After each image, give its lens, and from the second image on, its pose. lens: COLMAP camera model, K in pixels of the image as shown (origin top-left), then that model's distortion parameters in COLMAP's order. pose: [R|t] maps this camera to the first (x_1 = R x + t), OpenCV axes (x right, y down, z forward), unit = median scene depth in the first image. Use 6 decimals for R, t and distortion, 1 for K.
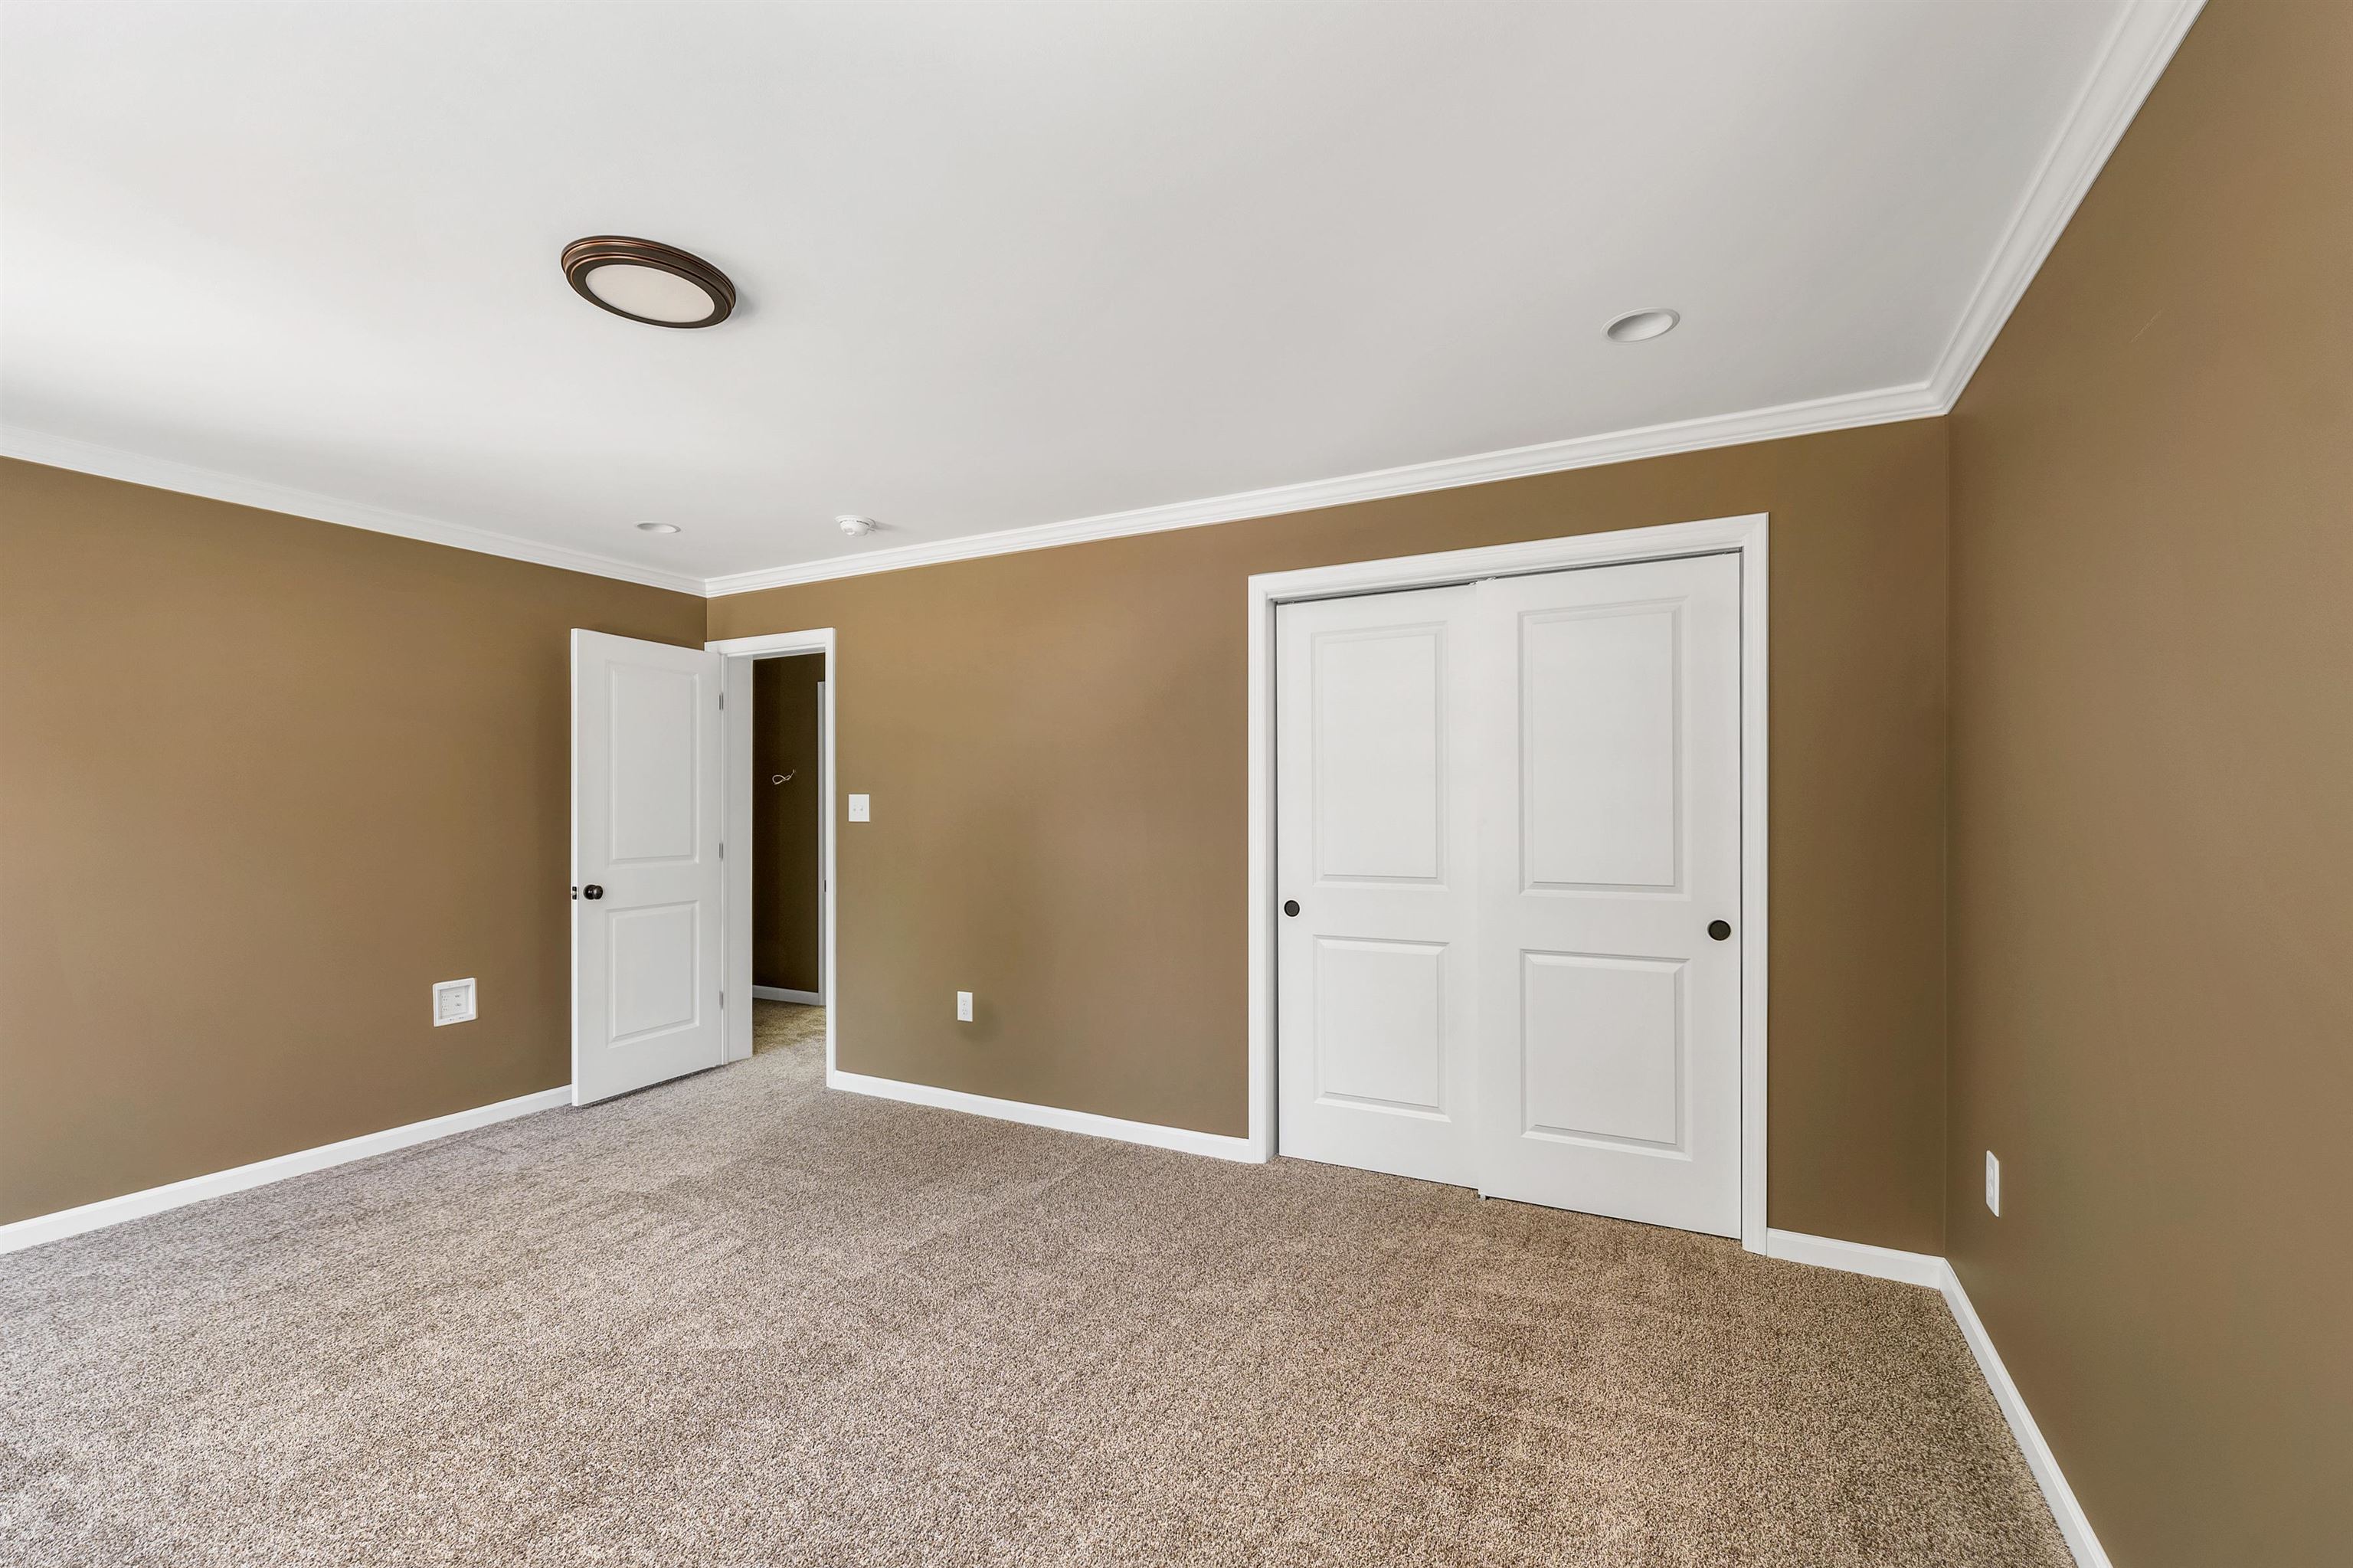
lens RADIAL K [[1008.7, 0, 1169.4], [0, 1008.7, 807.3], [0, 0, 1]] dist [-0.000162, 0.000007]
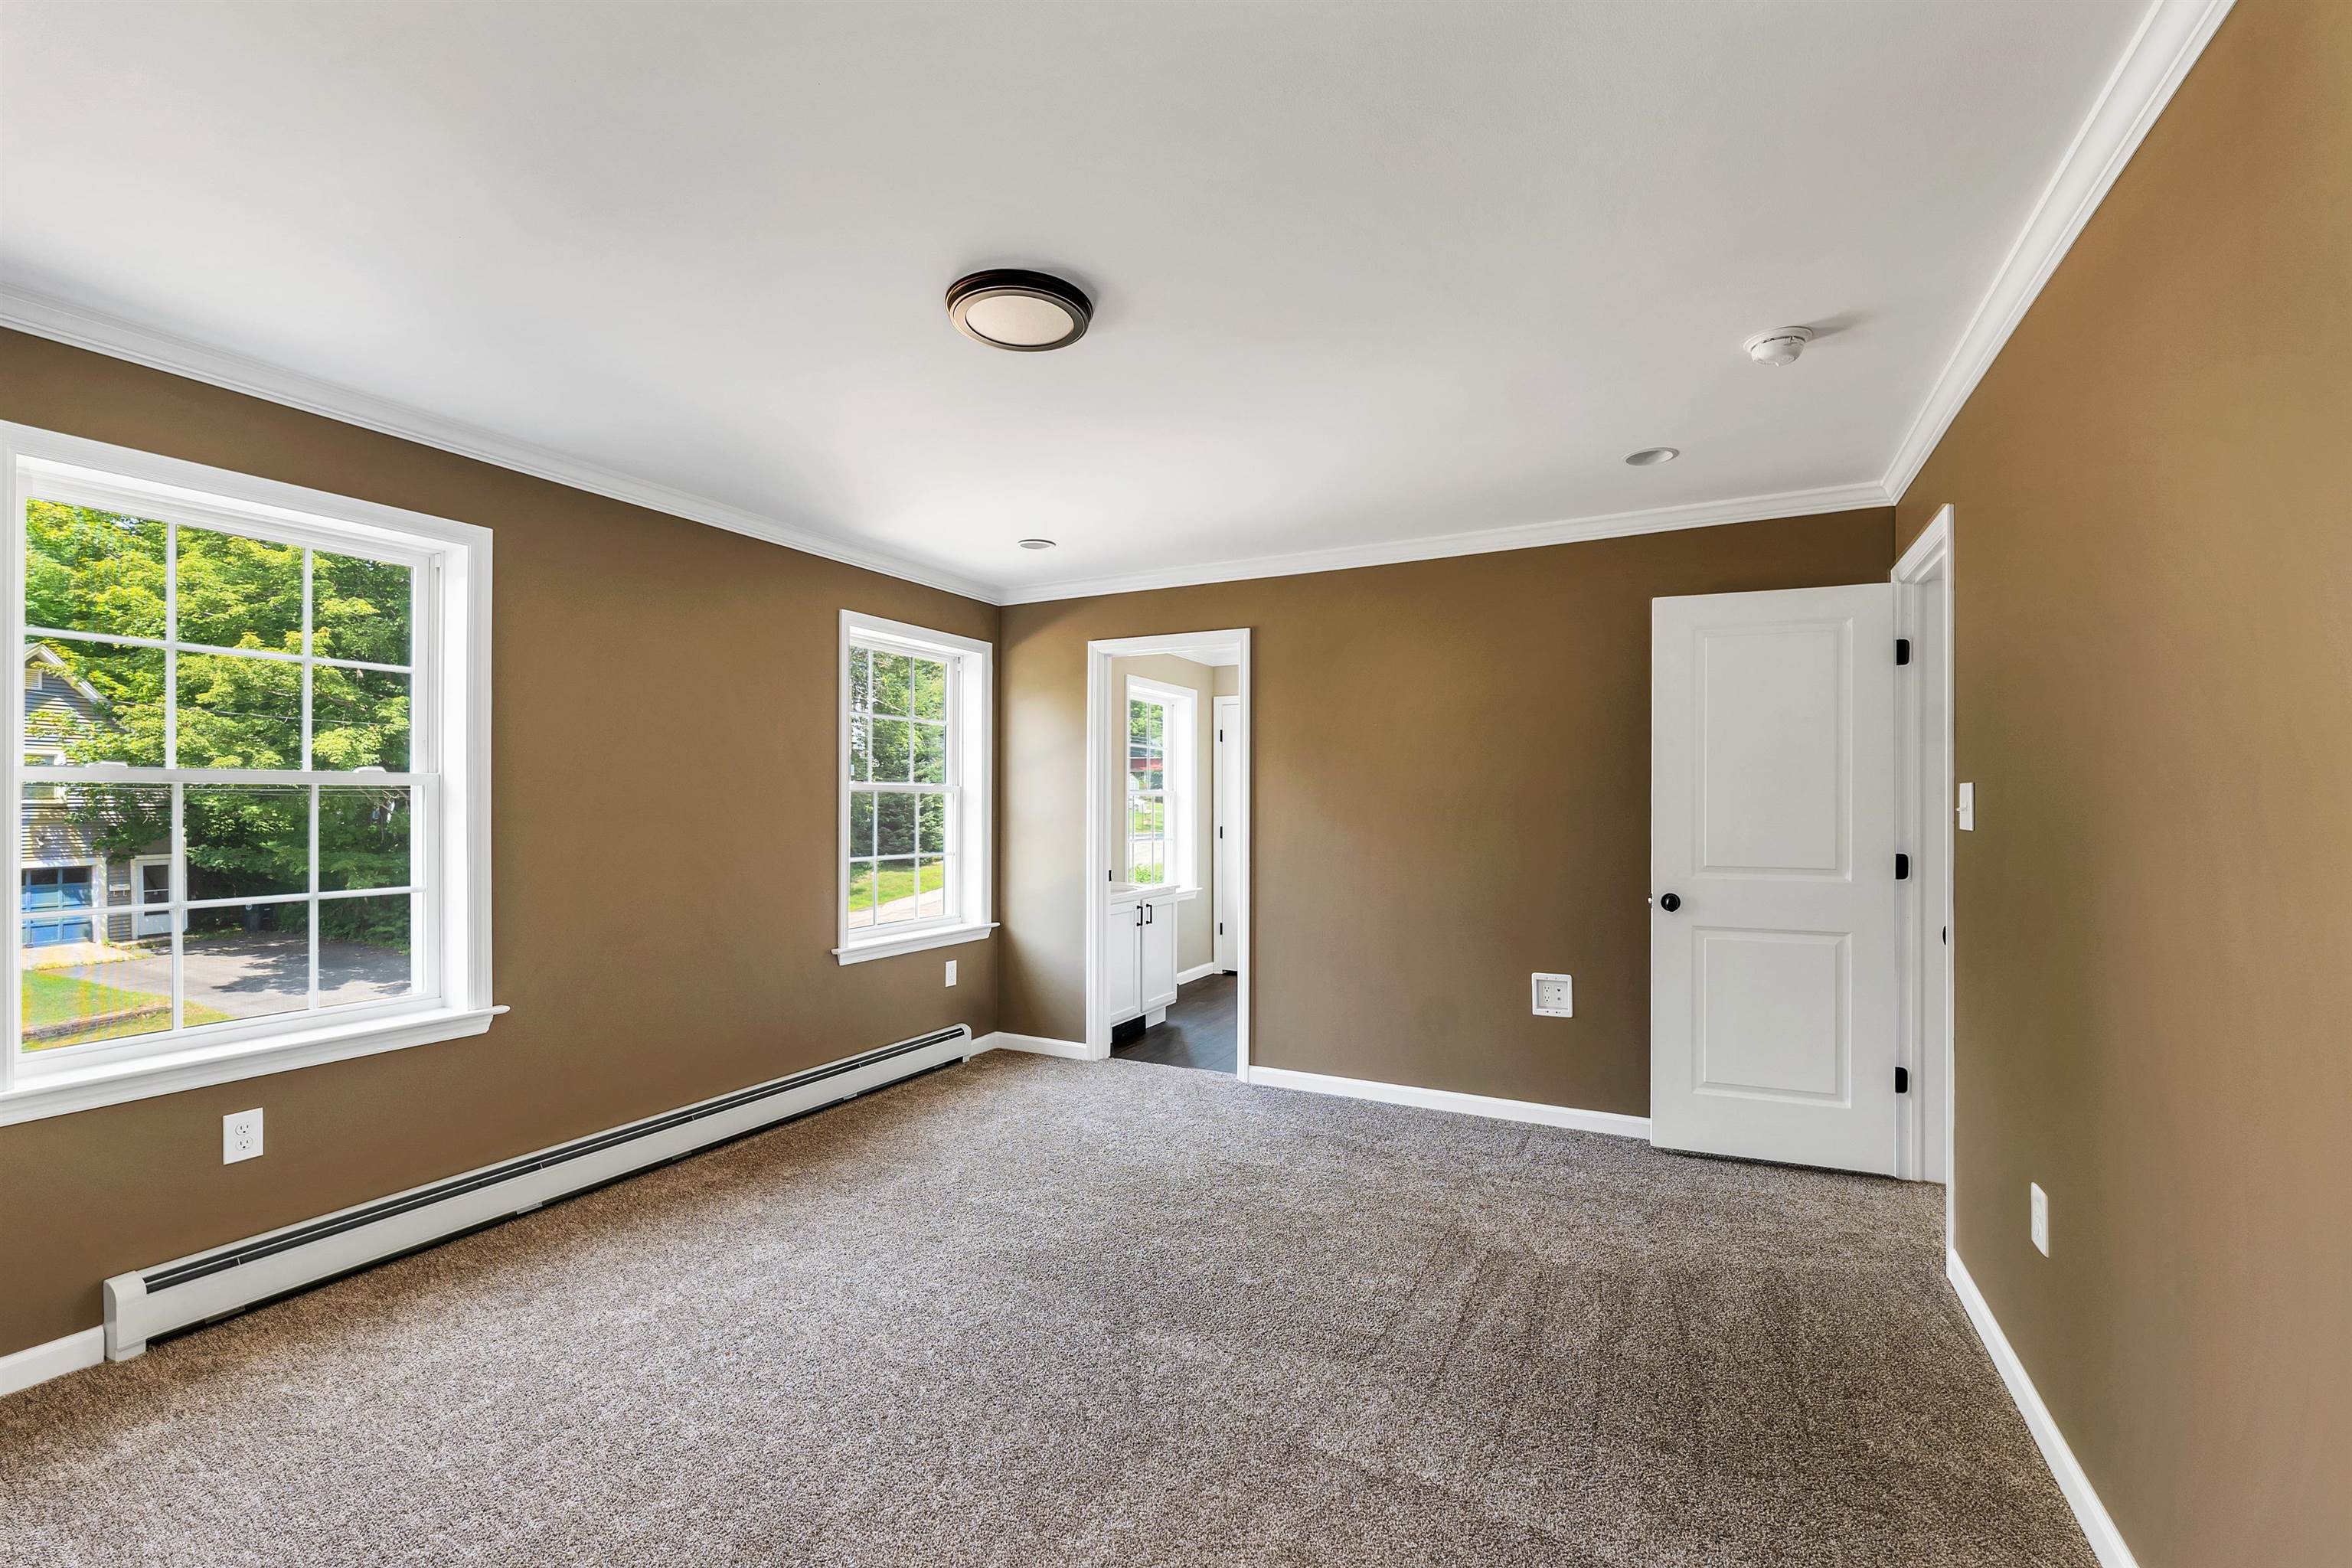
lens RADIAL K [[983.0, 0, 1175.2], [0, 983.0, 797.8], [0, 0, 1]] dist [-0.000022, -0.000069]
pose [[-0.003319, -0.005263, -0.999981, 0.268530], [-0.000199, 0.999986, -0.005263, -0.000420], [0.999994, 0.000181, -0.003320, 0.592081]]
